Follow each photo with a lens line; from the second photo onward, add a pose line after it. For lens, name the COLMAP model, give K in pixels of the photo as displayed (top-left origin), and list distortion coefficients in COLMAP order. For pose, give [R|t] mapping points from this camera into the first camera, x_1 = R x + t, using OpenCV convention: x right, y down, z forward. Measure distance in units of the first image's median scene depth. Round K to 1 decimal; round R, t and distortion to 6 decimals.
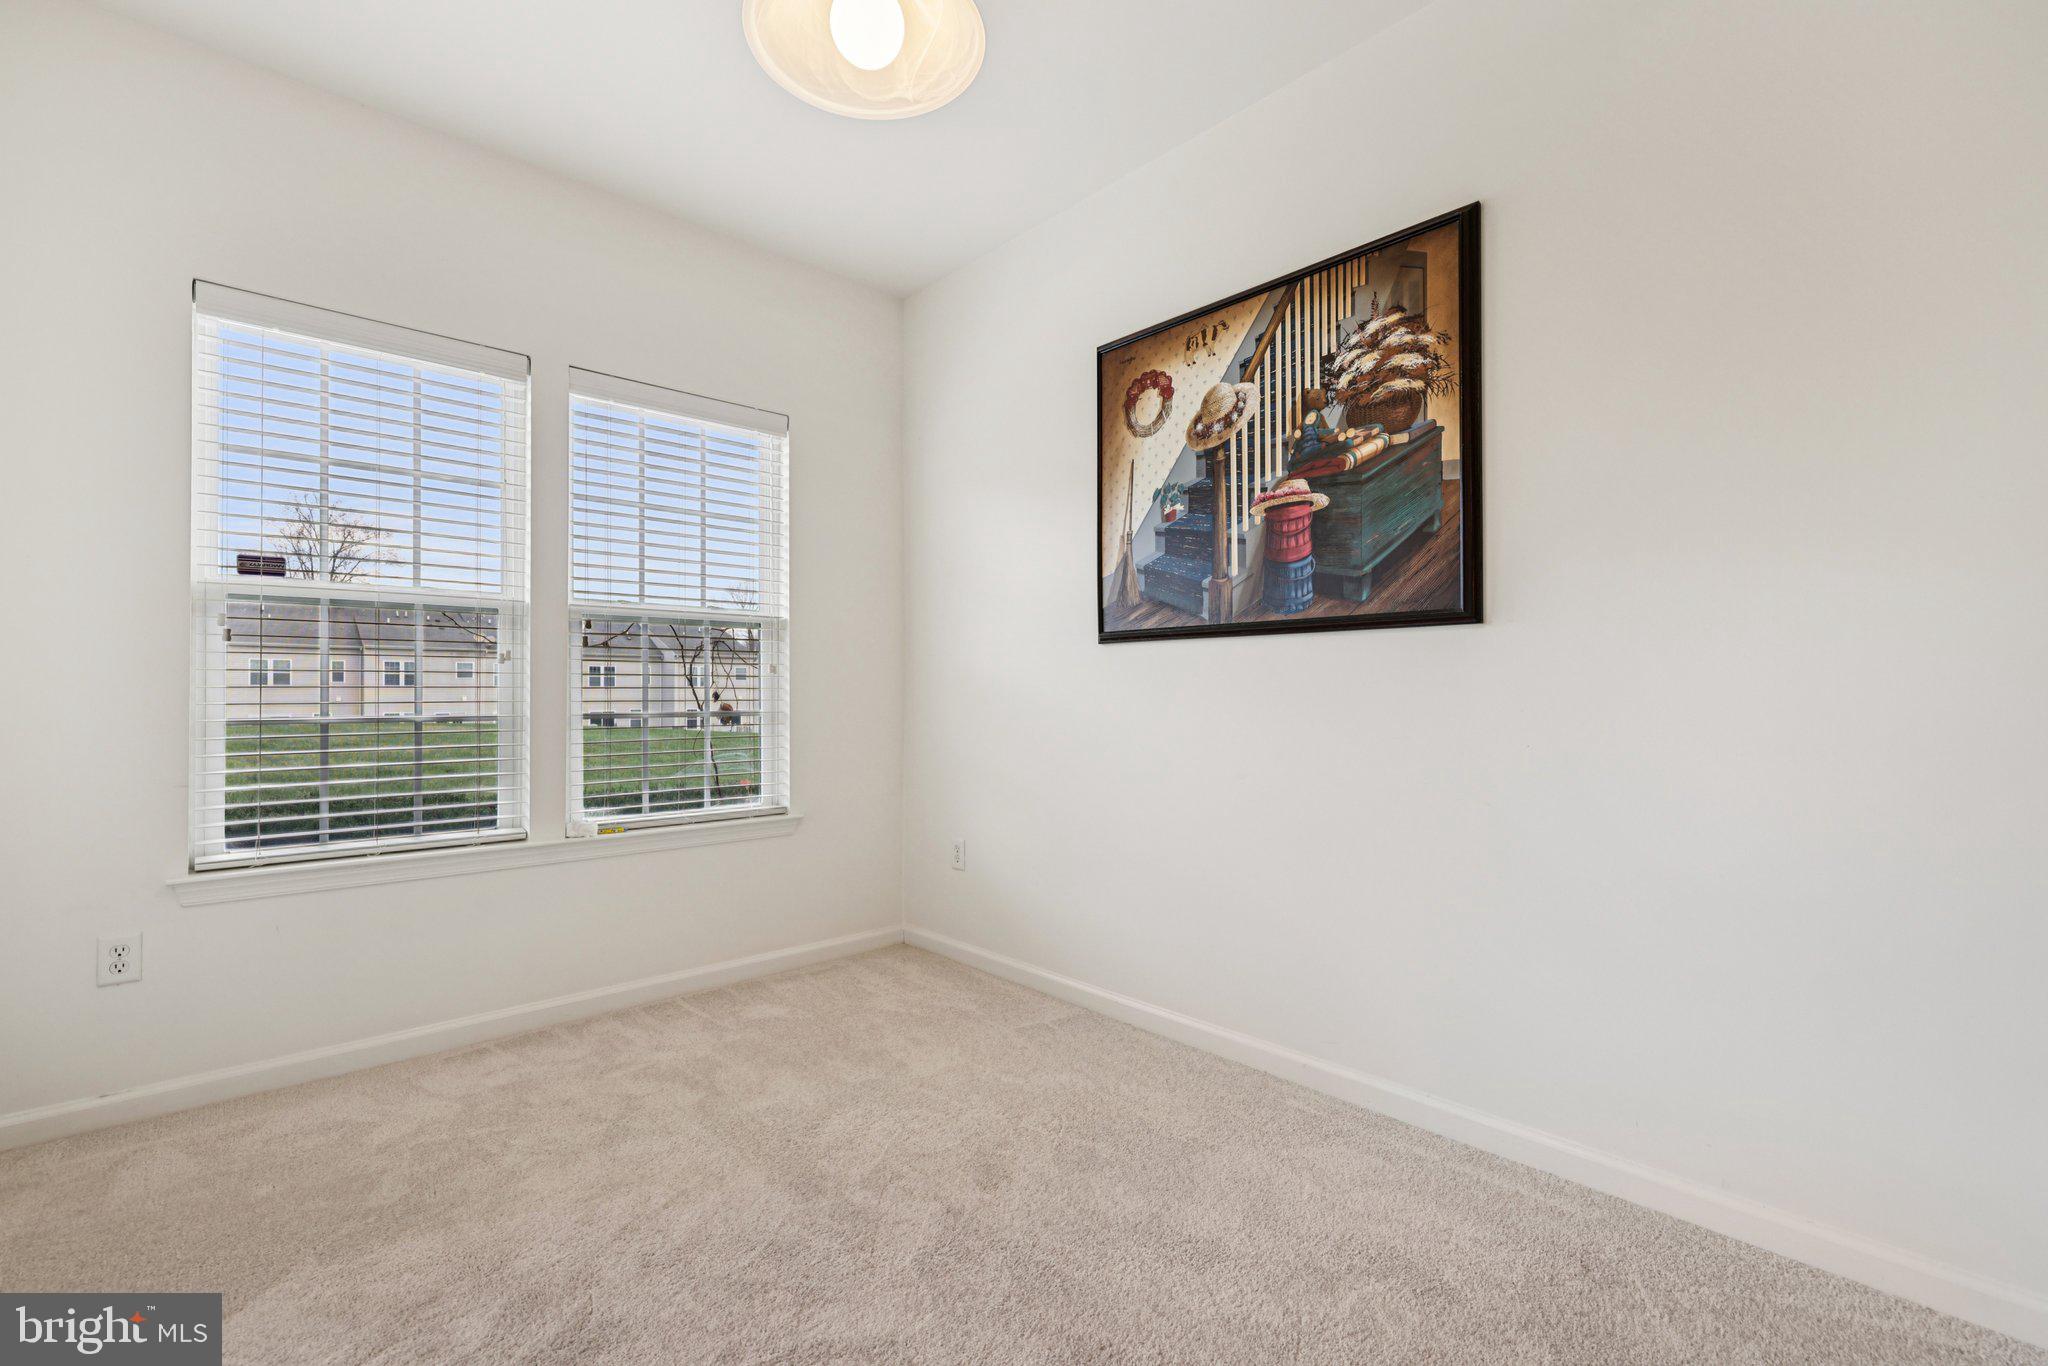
lens RADIAL K [[888.6, 0, 1030.0], [0, 888.6, 693.1], [0, 0, 1]] dist [0.000124, 0.001980]
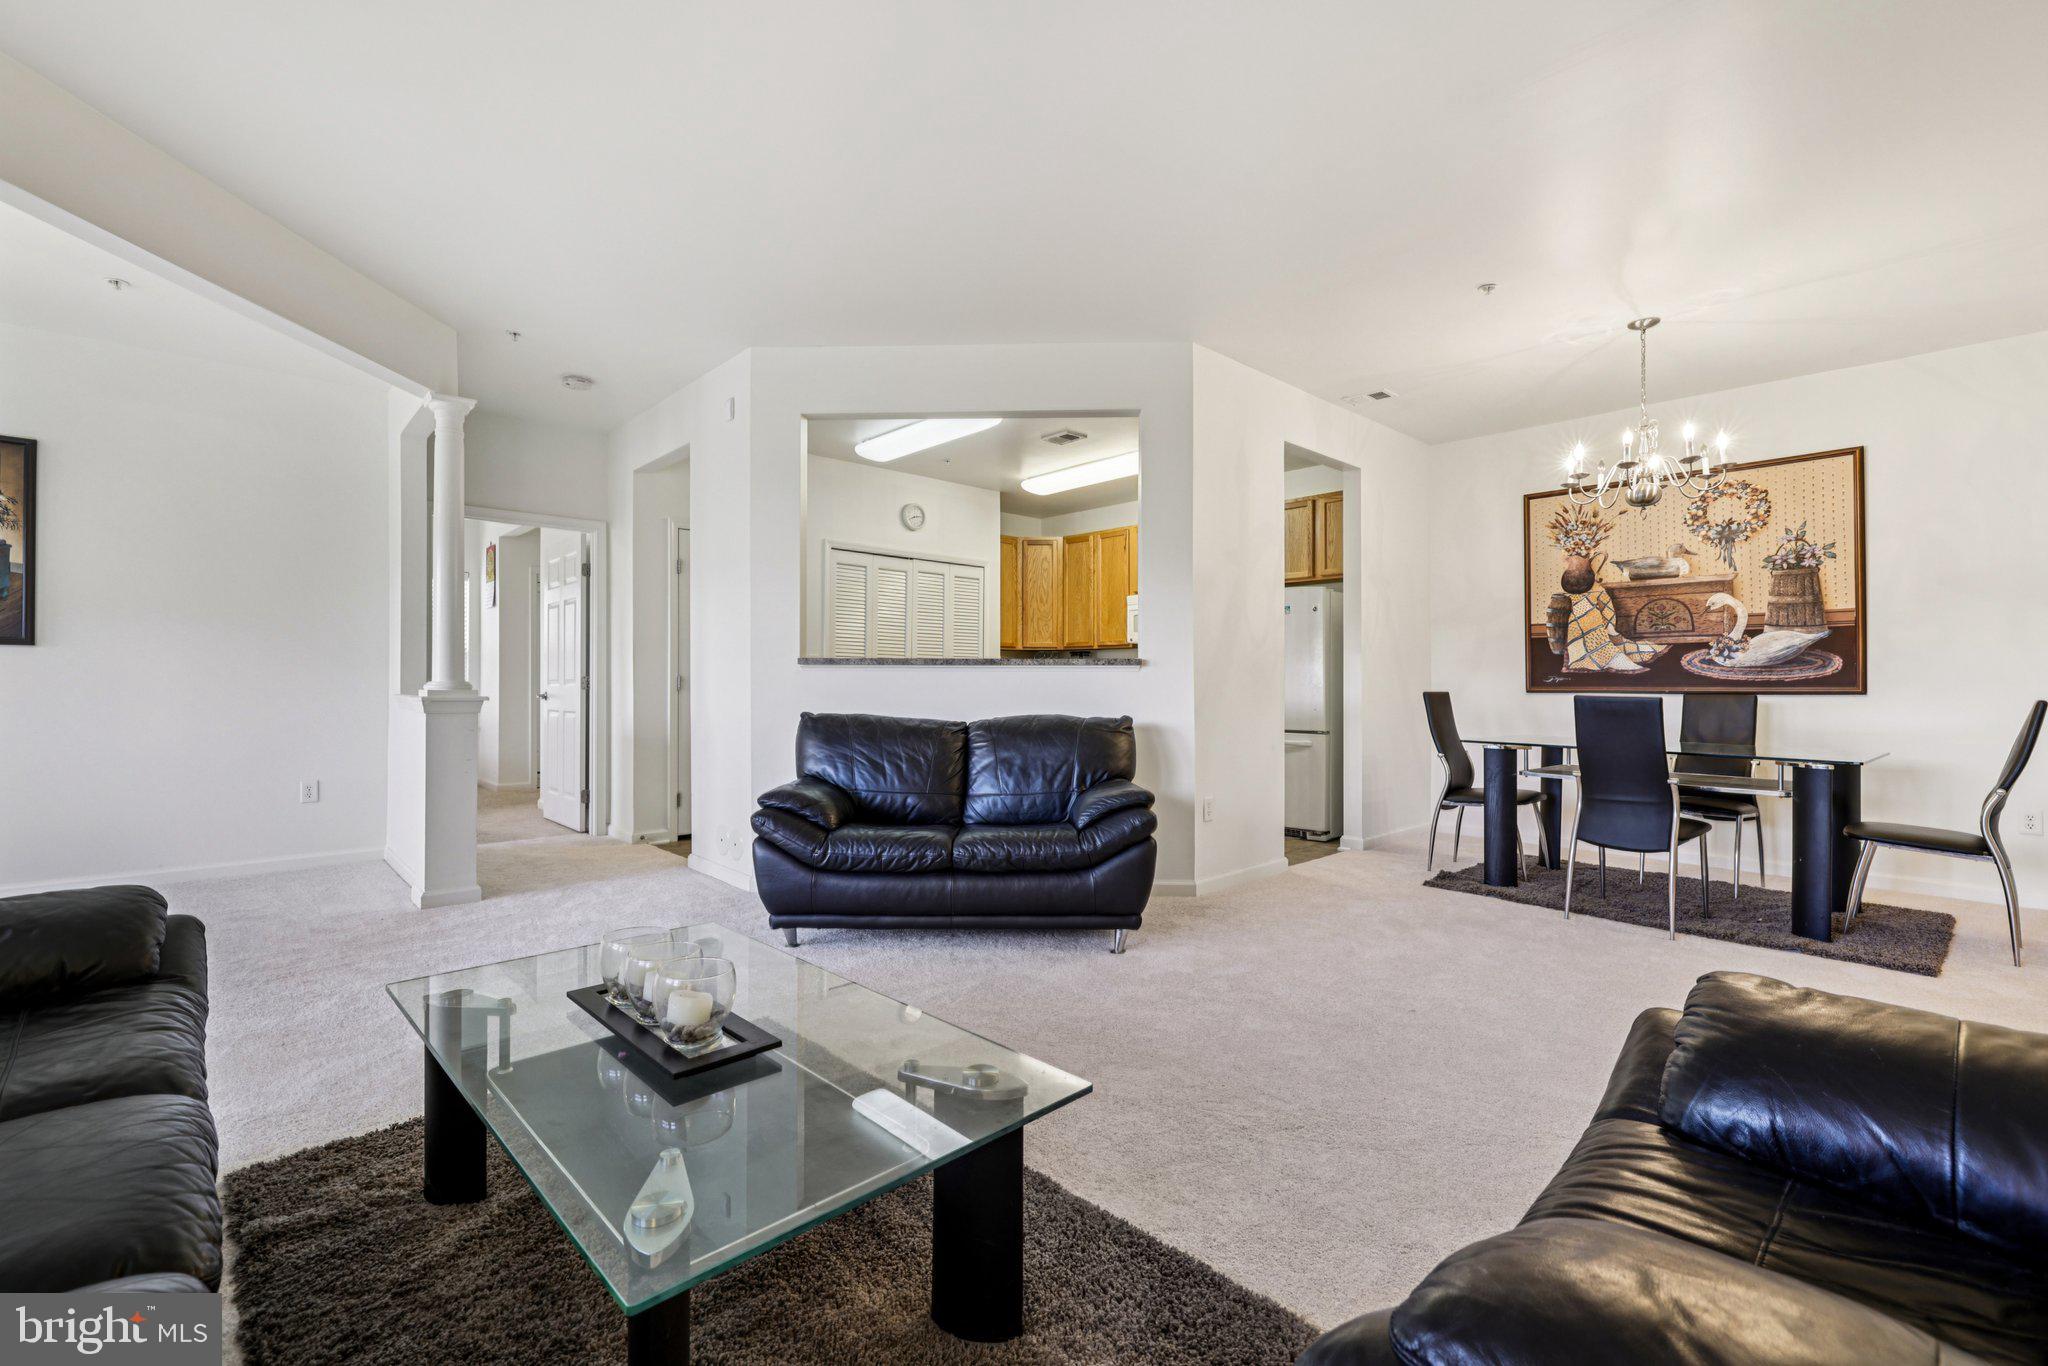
lens RADIAL K [[888.6, 0, 1012.0], [0, 888.6, 678.3], [0, 0, 1]] dist [0.000124, 0.001980]
pose [[0.009584, 0.005404, 0.999939, -1.312493], [-0.002649, 0.999982, -0.005379, 0.001621], [-0.999951, -0.002598, 0.009598, -1.093244]]
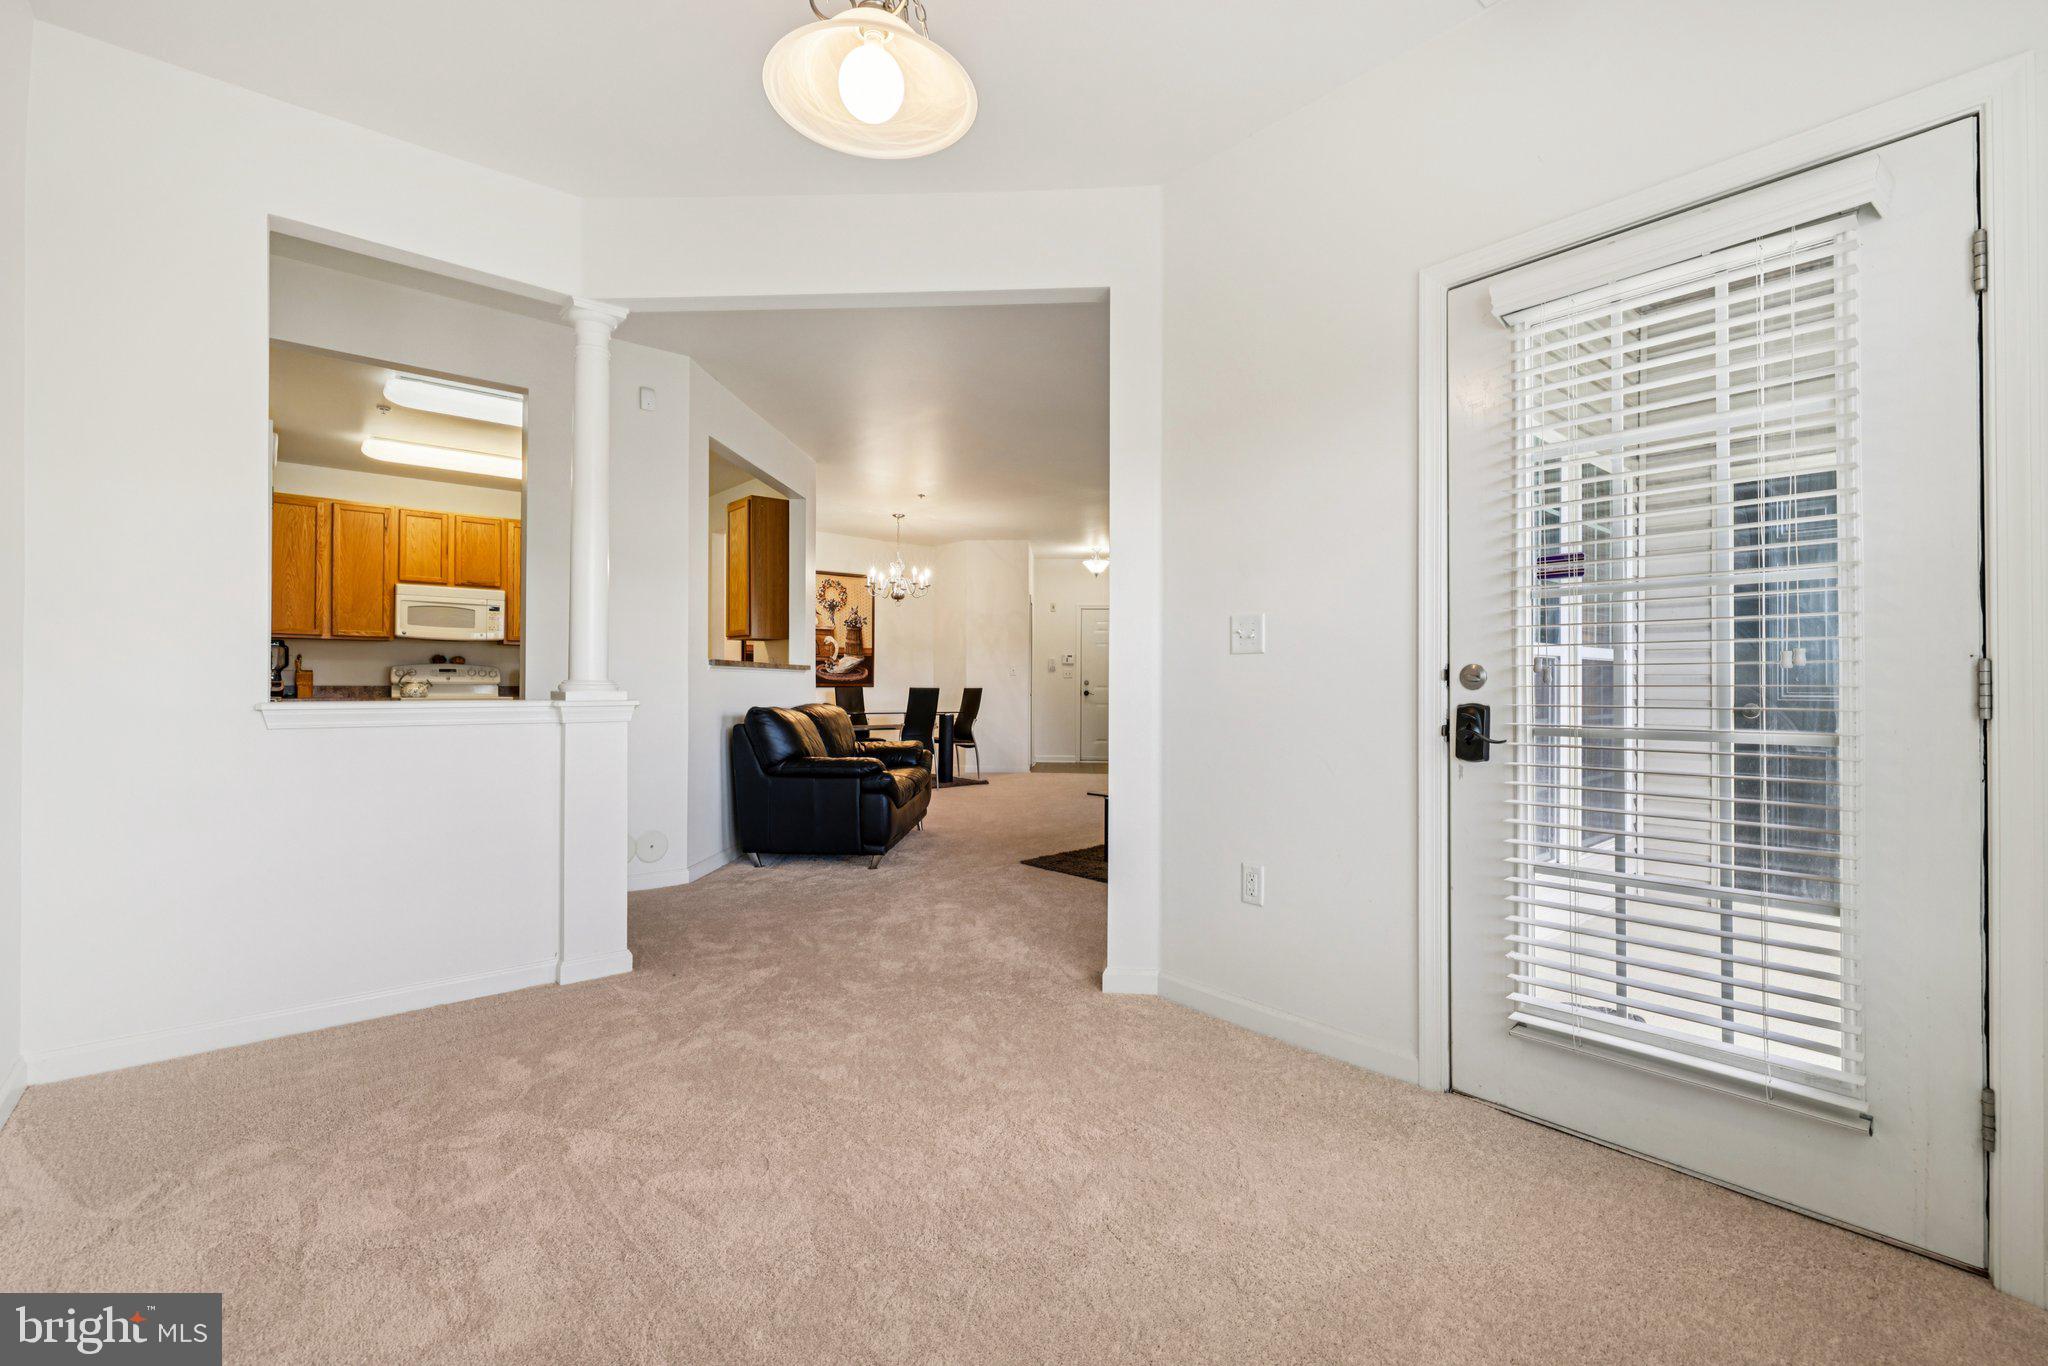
lens RADIAL K [[888.6, 0, 1029.9], [0, 888.6, 680.8], [0, 0, 1]] dist [0.000124, 0.001980]
pose [[-0.999671, -0.005052, 0.025140, -0.234968], [-0.005101, 0.999985, -0.001887, -0.003104], [-0.025130, -0.002015, -0.999682, 1.376550]]
